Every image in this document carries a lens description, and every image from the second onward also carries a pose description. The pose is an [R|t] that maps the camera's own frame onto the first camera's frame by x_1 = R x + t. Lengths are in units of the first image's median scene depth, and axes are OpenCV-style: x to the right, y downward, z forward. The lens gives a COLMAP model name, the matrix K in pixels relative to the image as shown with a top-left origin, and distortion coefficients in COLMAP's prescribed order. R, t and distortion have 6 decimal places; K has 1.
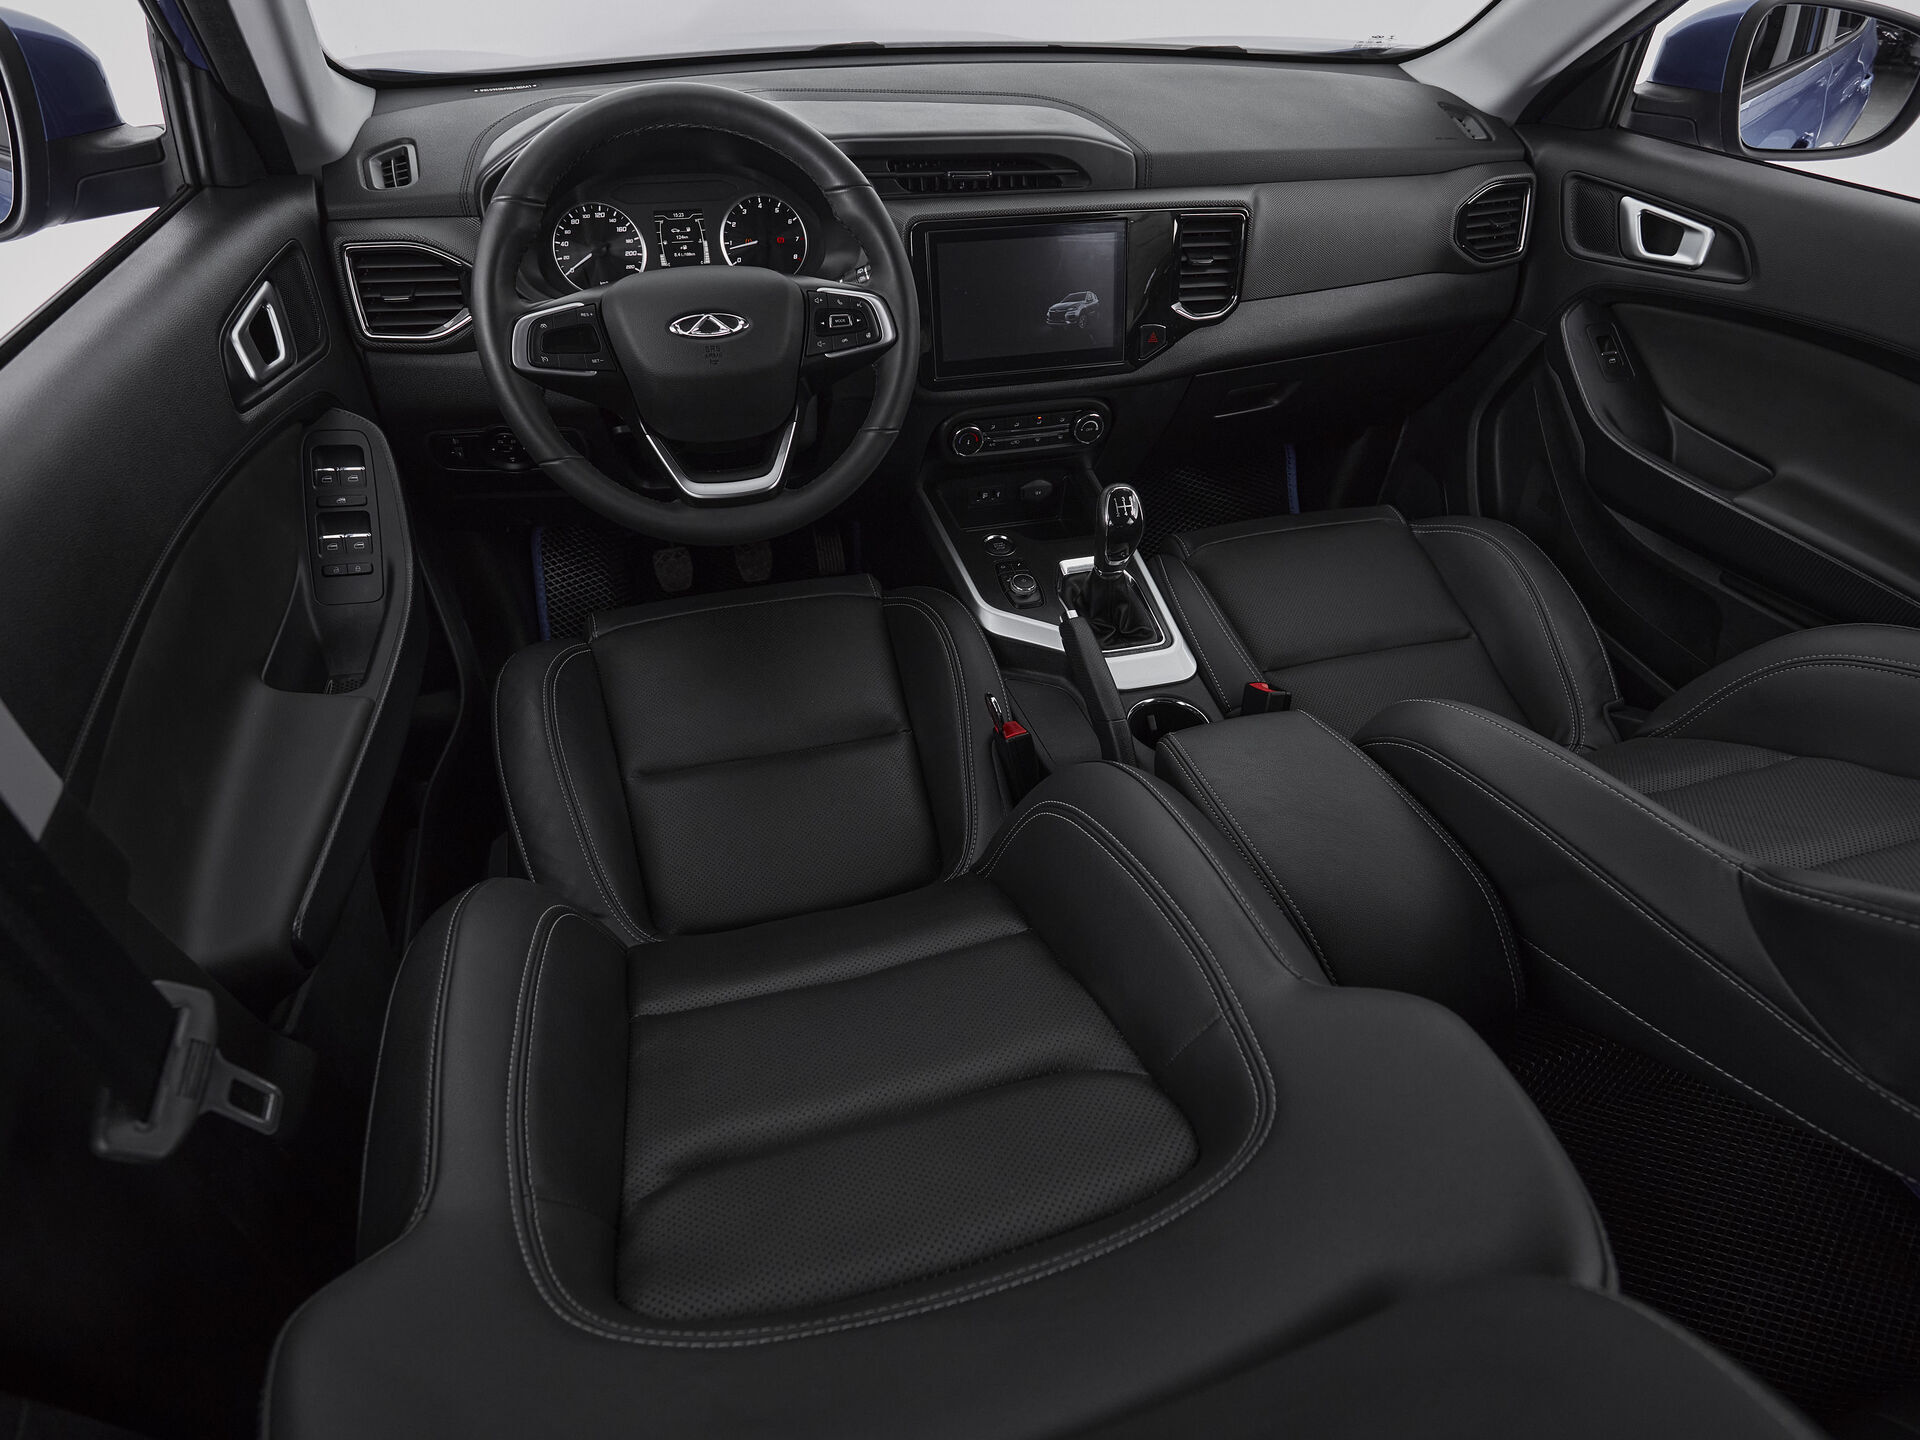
lens RADIAL K [[1045.6, 0, 955.5], [0, 1045.6, 717.9], [0, 0, 1]] dist [0.001252, -0.004831]
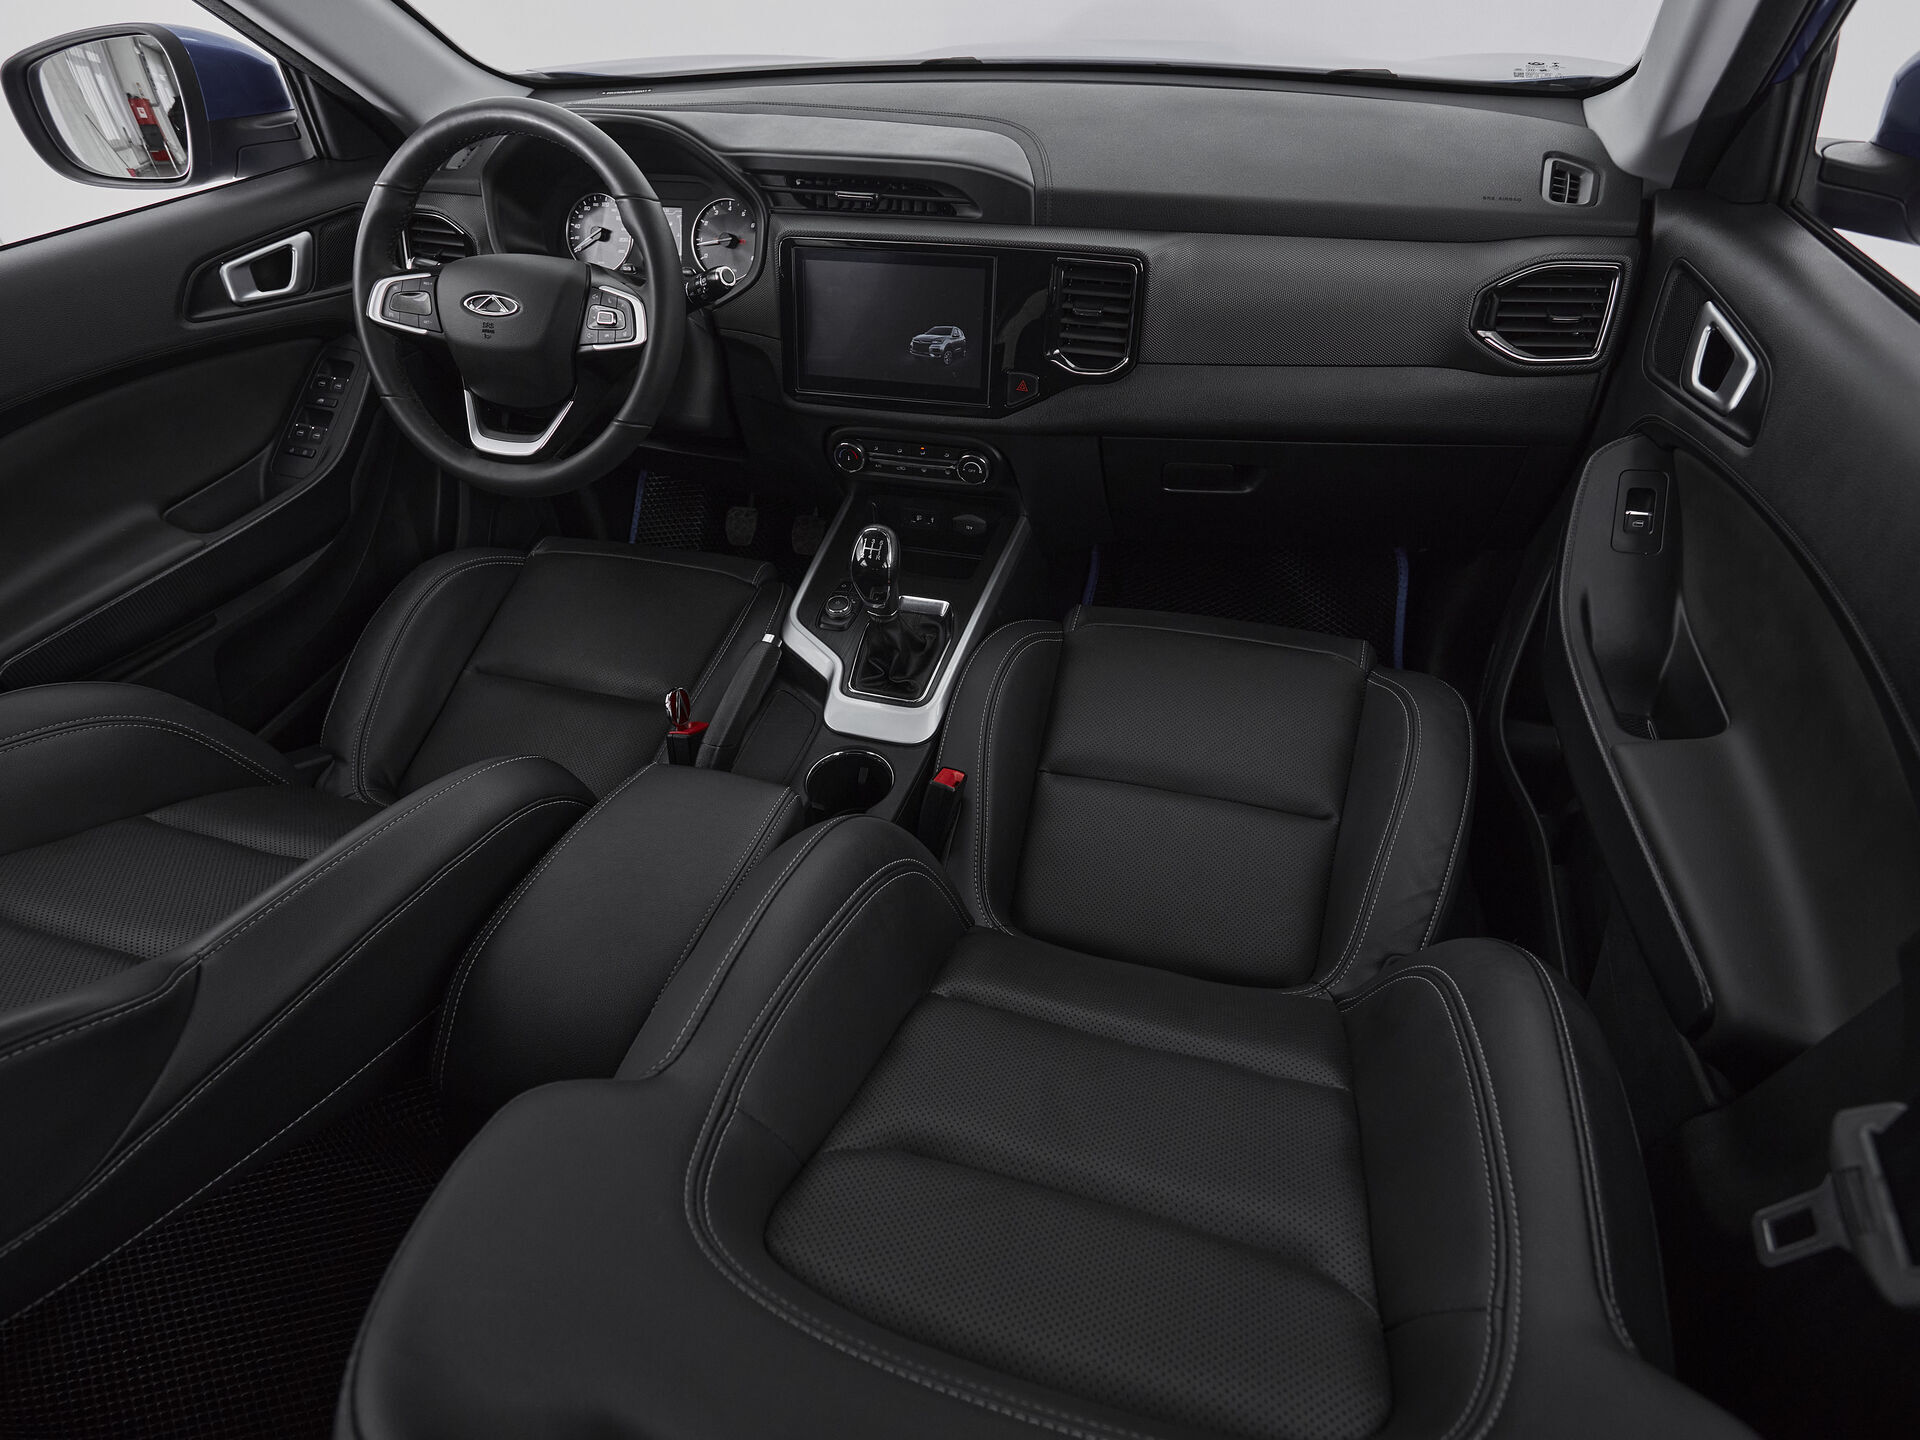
lens RADIAL K [[1045.6, 0, 954.7], [0, 1045.6, 715.9], [0, 0, 1]] dist [0.001252, -0.004831]
pose [[0.838540, 0.304752, -0.451638, 0.665731], [-0.303424, 0.949701, 0.077472, -0.144654], [0.452531, 0.072074, 0.888831, 0.177820]]
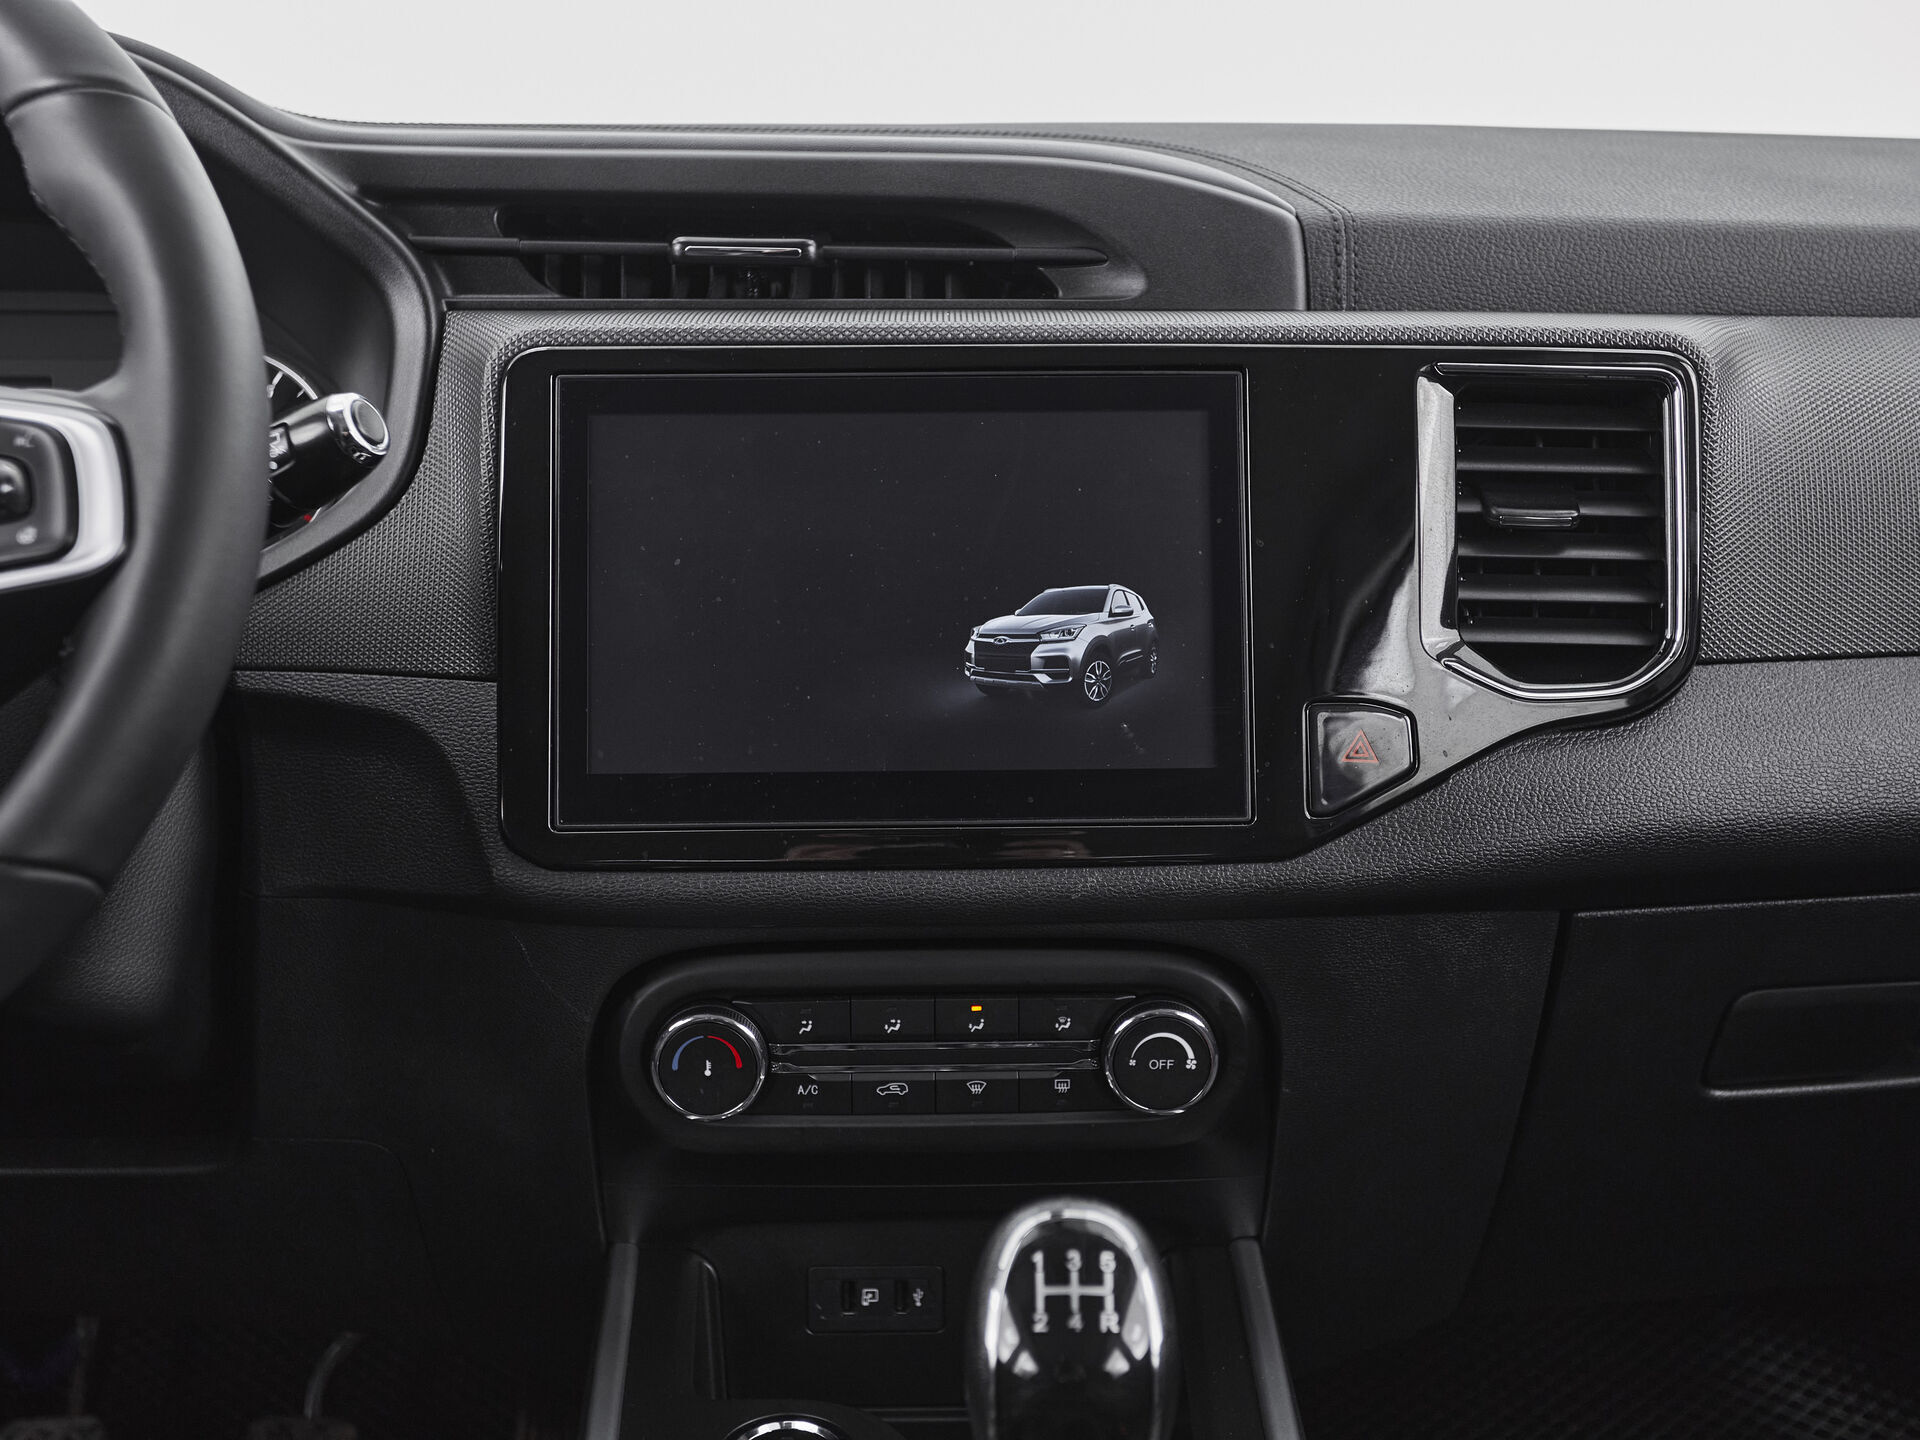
lens RADIAL K [[2327.3, 0, 949.7], [0, 2327.3, 725.6], [0, 0, 1]] dist [0.031204, 0.000000]
pose [[0.966223, 0.020112, -0.256920, 0.251235], [-0.145051, 0.866479, -0.477676, -0.053678], [0.213009, 0.498808, 0.840130, 0.458692]]
